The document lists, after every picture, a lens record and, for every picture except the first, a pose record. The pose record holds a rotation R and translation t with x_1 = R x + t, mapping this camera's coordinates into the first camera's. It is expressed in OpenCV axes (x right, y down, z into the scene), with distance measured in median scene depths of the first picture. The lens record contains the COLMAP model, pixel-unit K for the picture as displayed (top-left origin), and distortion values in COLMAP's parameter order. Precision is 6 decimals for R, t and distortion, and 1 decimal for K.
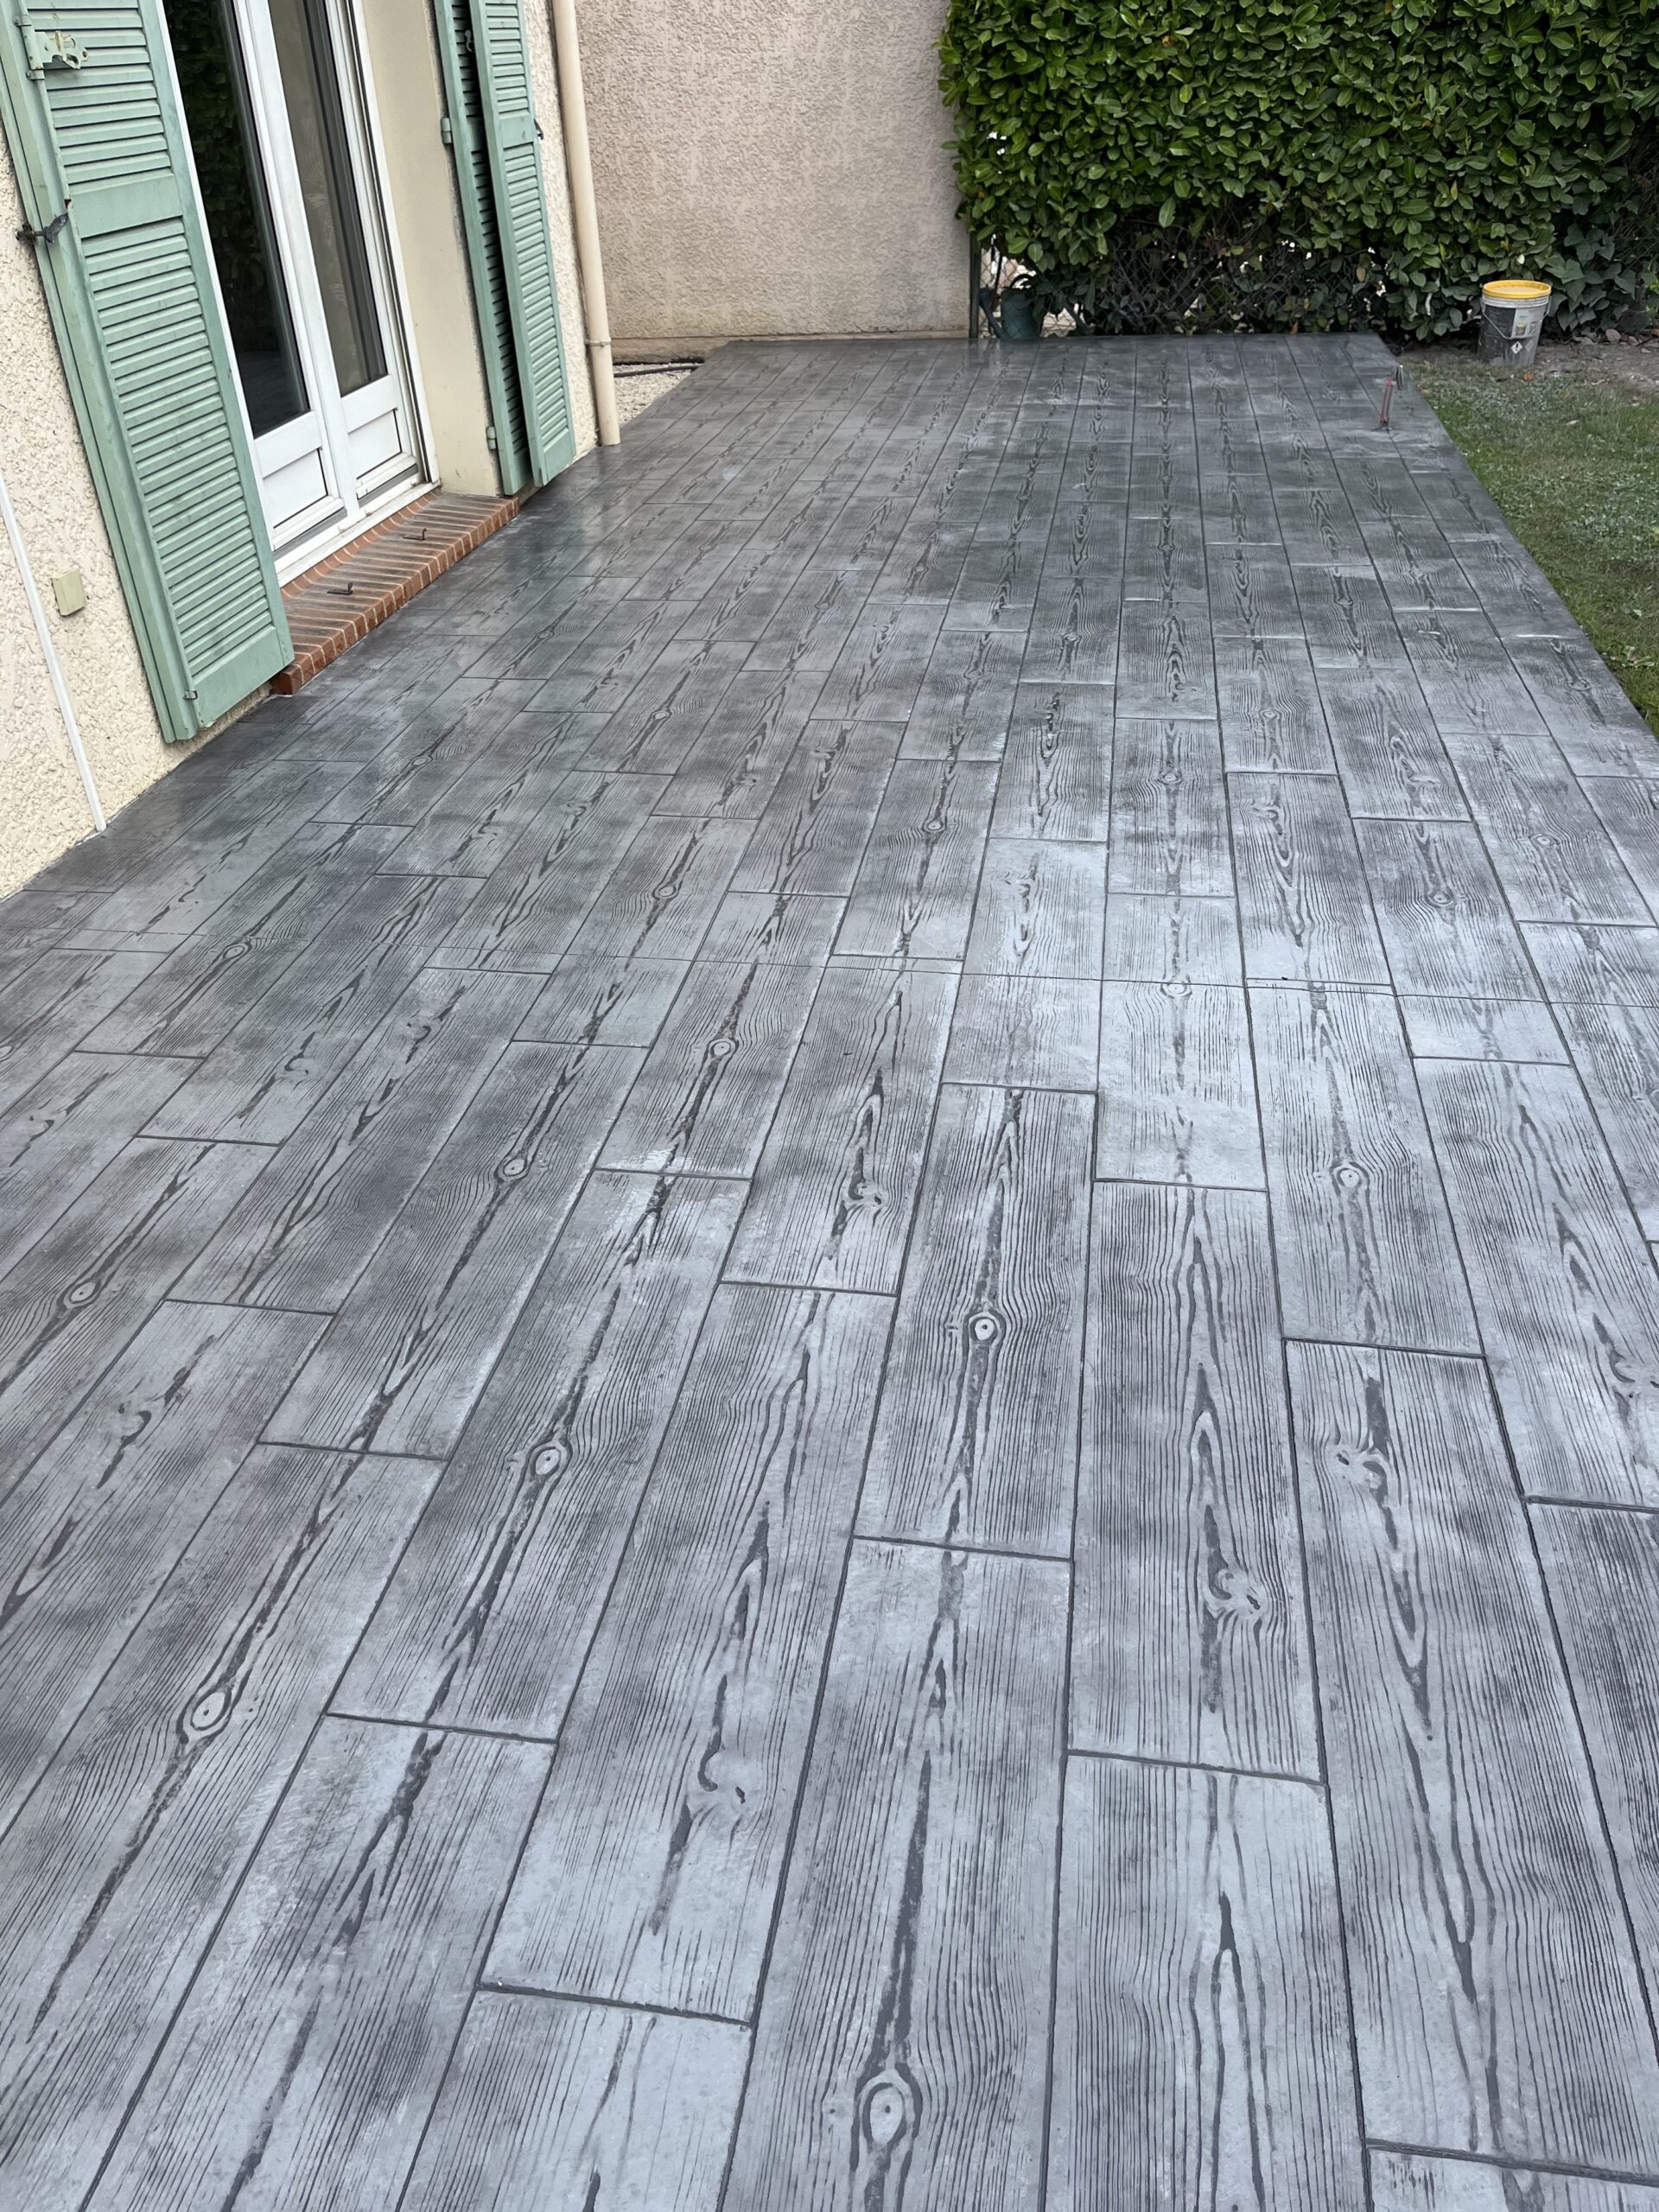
lens RADIAL K [[1676.4, 0, 829.5], [0, 1676.4, 1106.0], [0, 0, 1]] dist [0.084579, -0.106704]
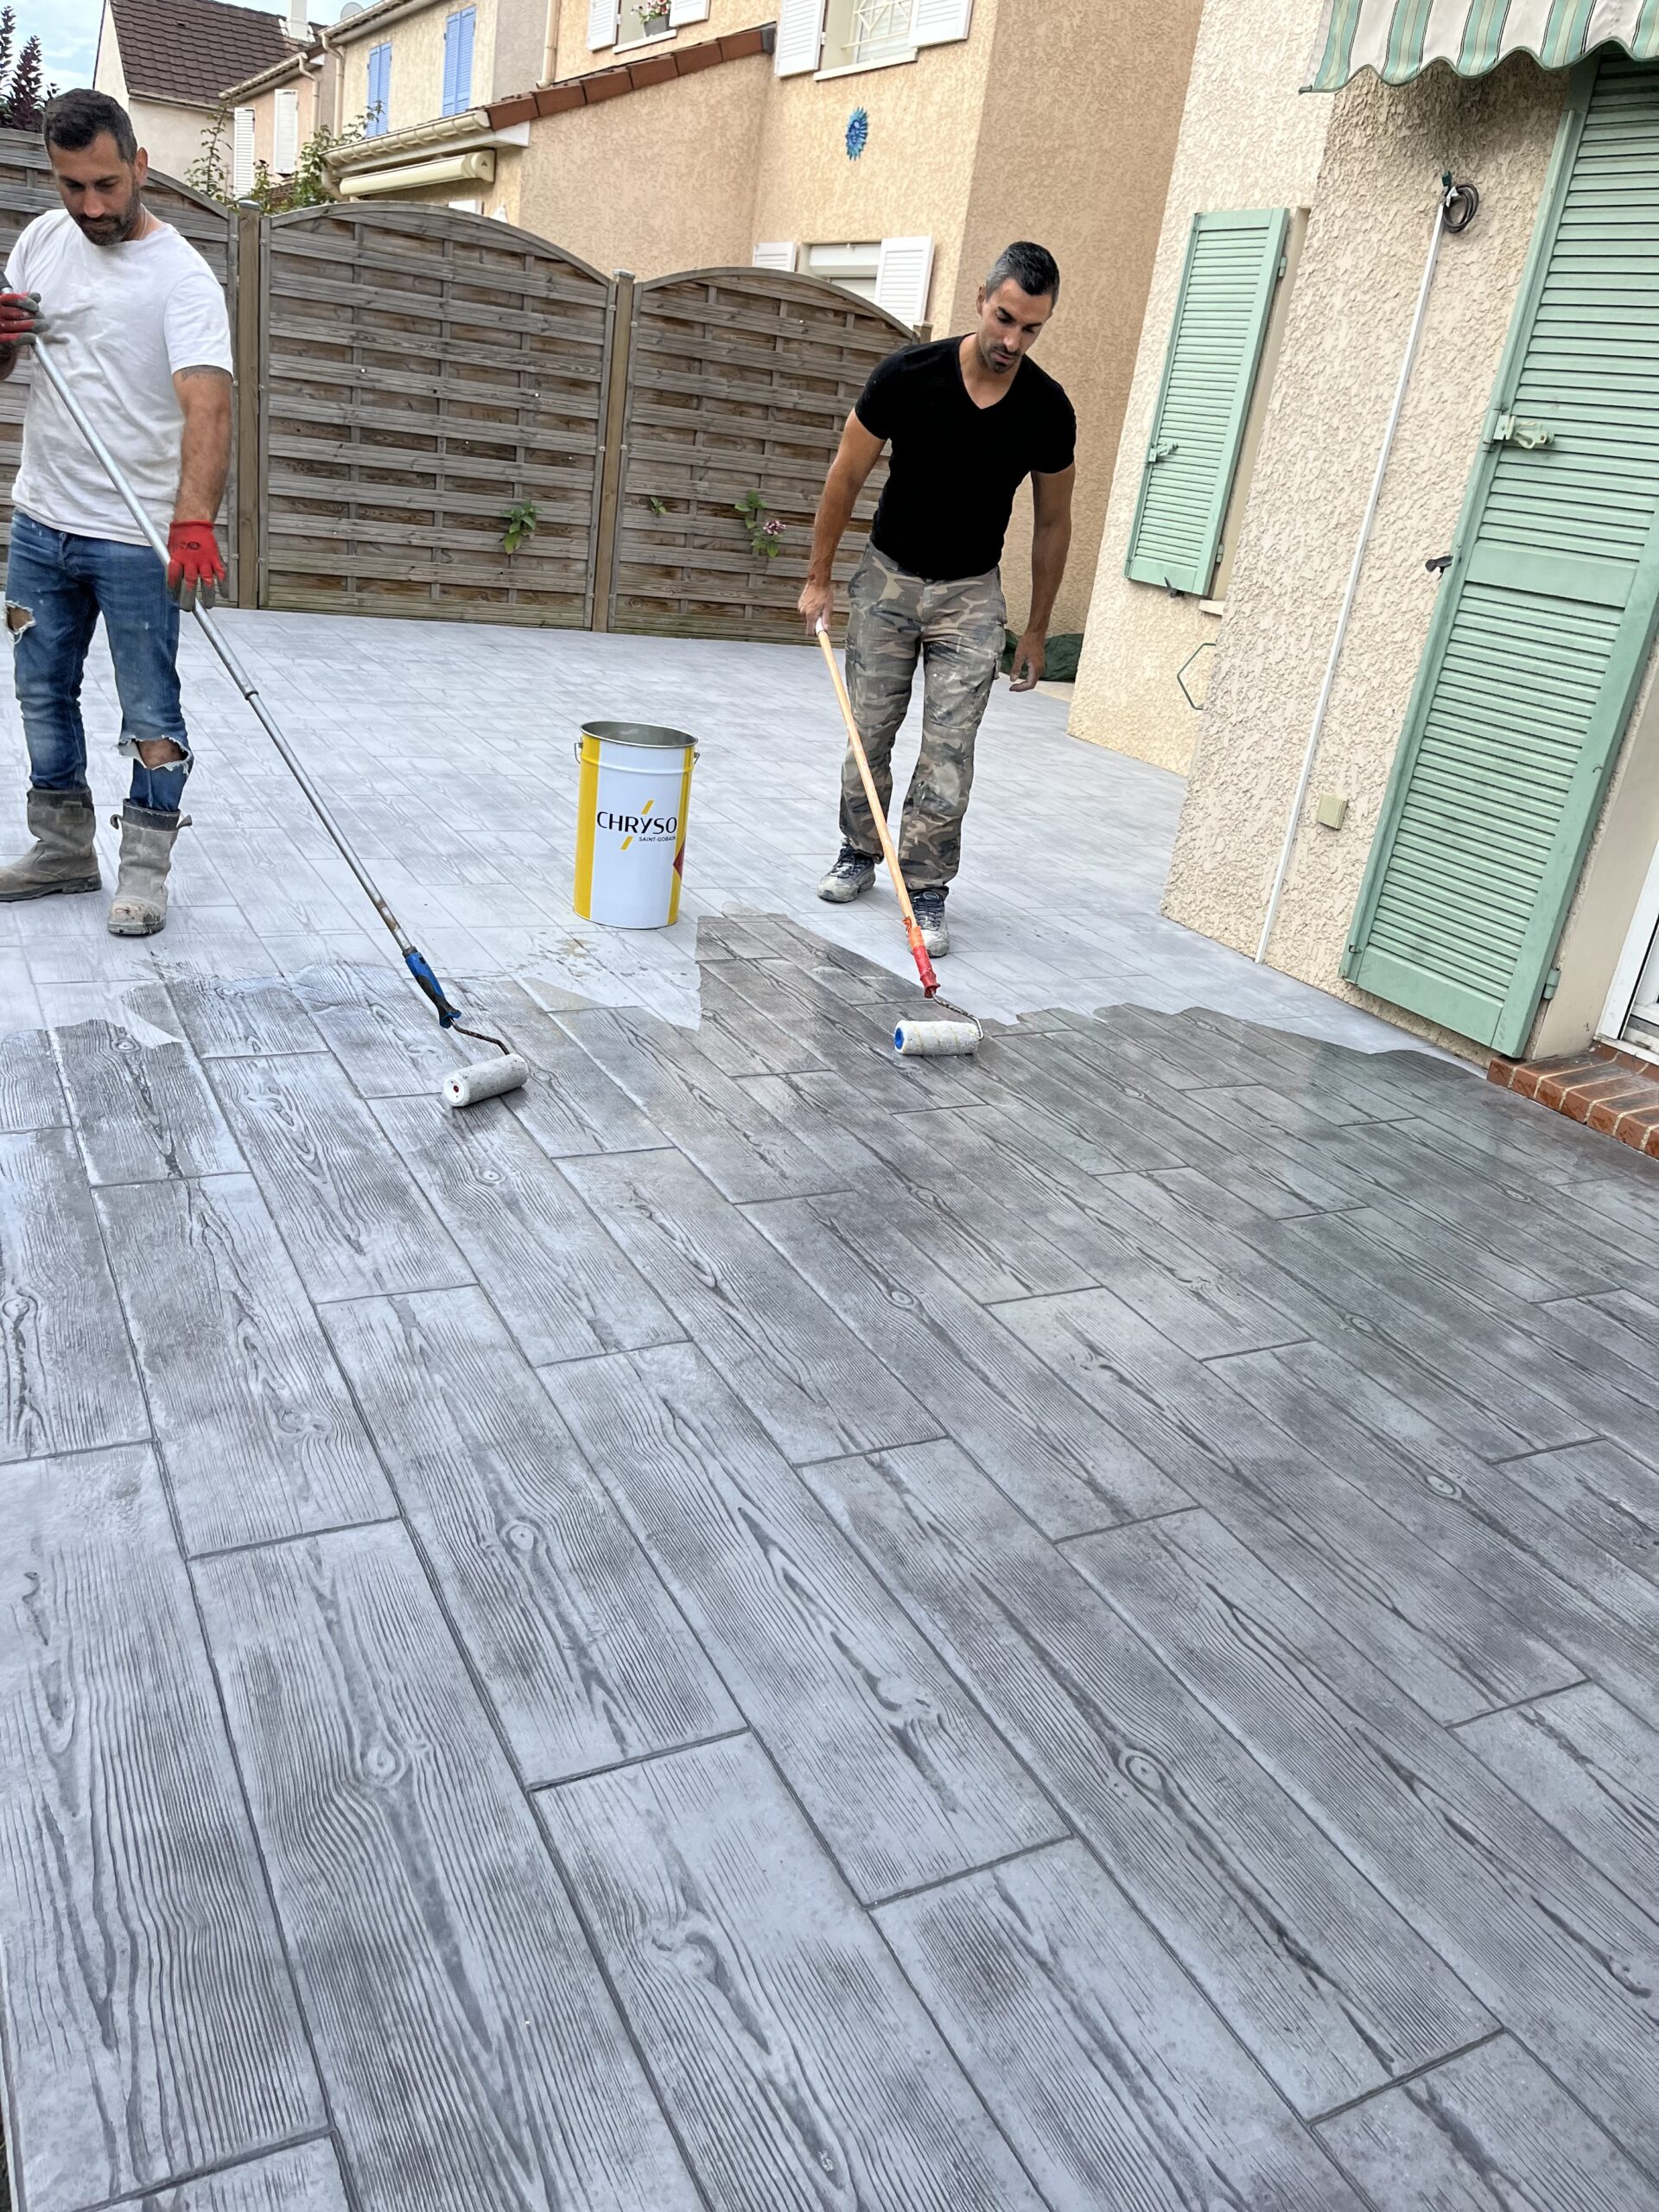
lens RADIAL K [[1676.4, 0, 829.5], [0, 1676.4, 1106.0], [0, 0, 1]] dist [0.084579, -0.106704]
pose [[-0.797903, 0.161746, -0.580680, 0.646413], [-0.404423, 0.570687, 0.714674, -0.951383], [0.446982, 0.805081, -0.389939, 1.535110]]
